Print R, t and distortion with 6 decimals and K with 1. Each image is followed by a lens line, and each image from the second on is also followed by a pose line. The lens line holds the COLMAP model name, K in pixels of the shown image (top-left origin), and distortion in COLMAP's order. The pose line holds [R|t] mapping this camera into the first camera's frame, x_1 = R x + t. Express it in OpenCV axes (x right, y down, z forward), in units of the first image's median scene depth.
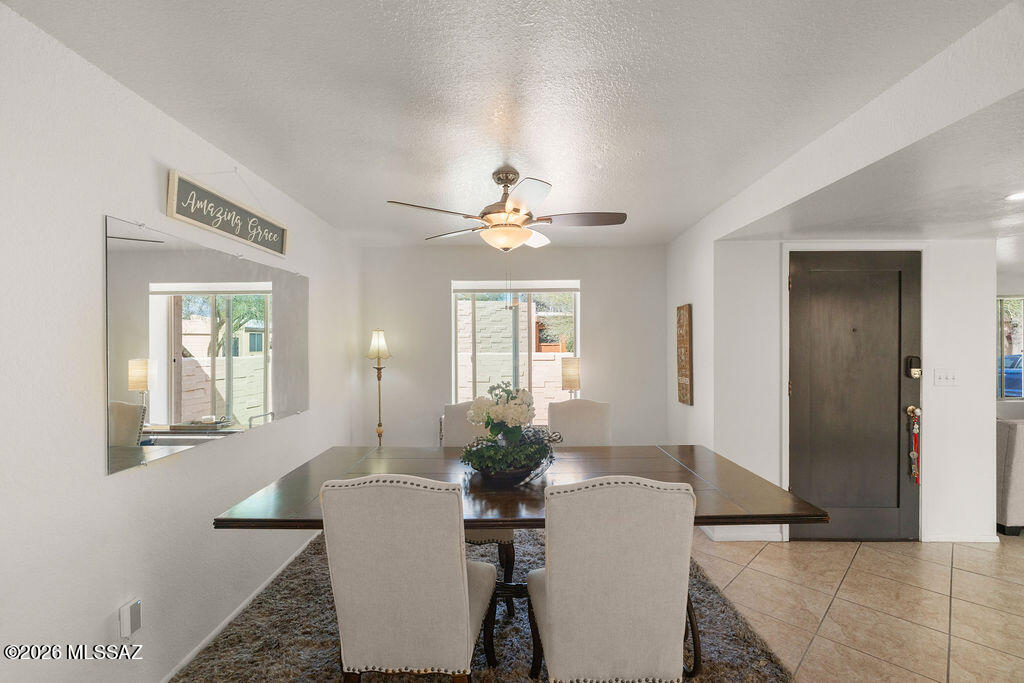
lens RADIAL K [[437.8, 0, 512.0], [0, 437.8, 341.5], [0, 0, 1]] dist [-0.000718, 0.000101]
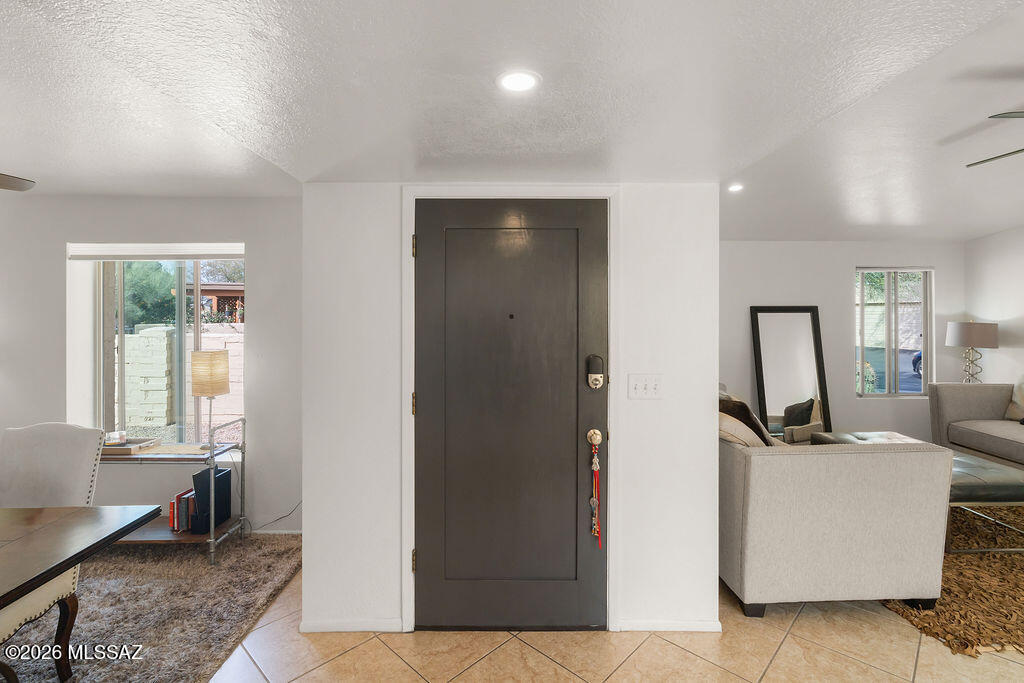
lens RADIAL K [[482.4, 0, 512.2], [0, 482.4, 311.5], [0, 0, 1]] dist [-0.001883, -0.000058]
pose [[0.999817, 0.003046, 0.018872, 0.771224], [-0.002953, 0.999983, -0.004997, -0.029703], [-0.018887, 0.004940, 0.999809, 0.258661]]
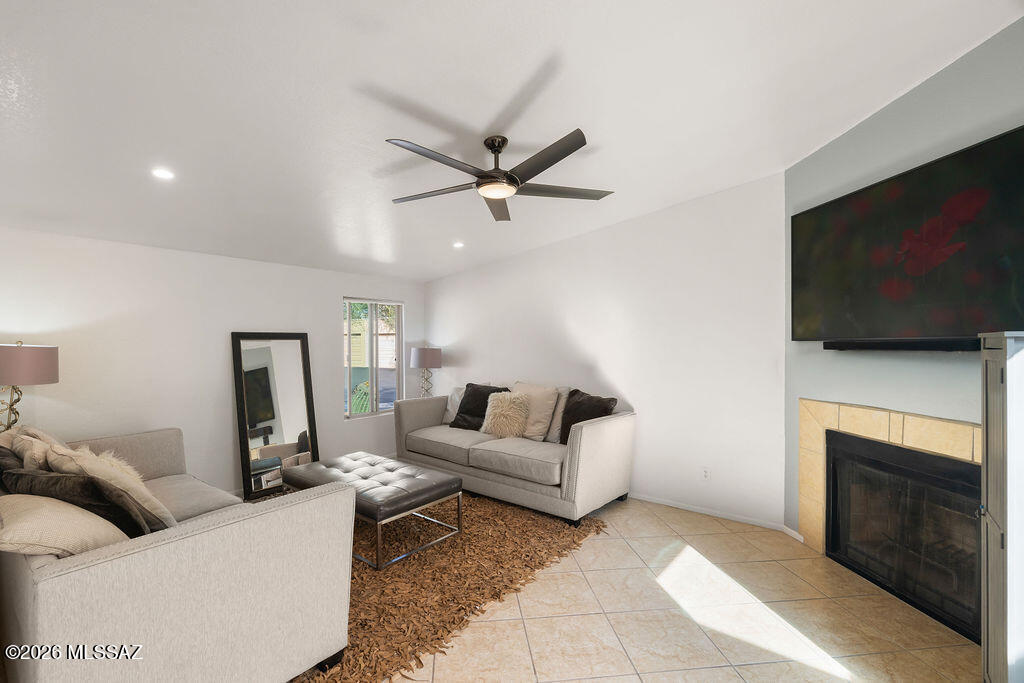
lens RADIAL K [[452.0, 0, 512.0], [0, 452.0, 341.5], [0, 0, 1]] dist [-0.002144, -0.000119]
pose [[0.615954, 0.002624, 0.787778, 1.090602], [-0.000110, 0.999995, -0.003245, -0.026369], [-0.787782, 0.001912, 0.615951, 0.410617]]
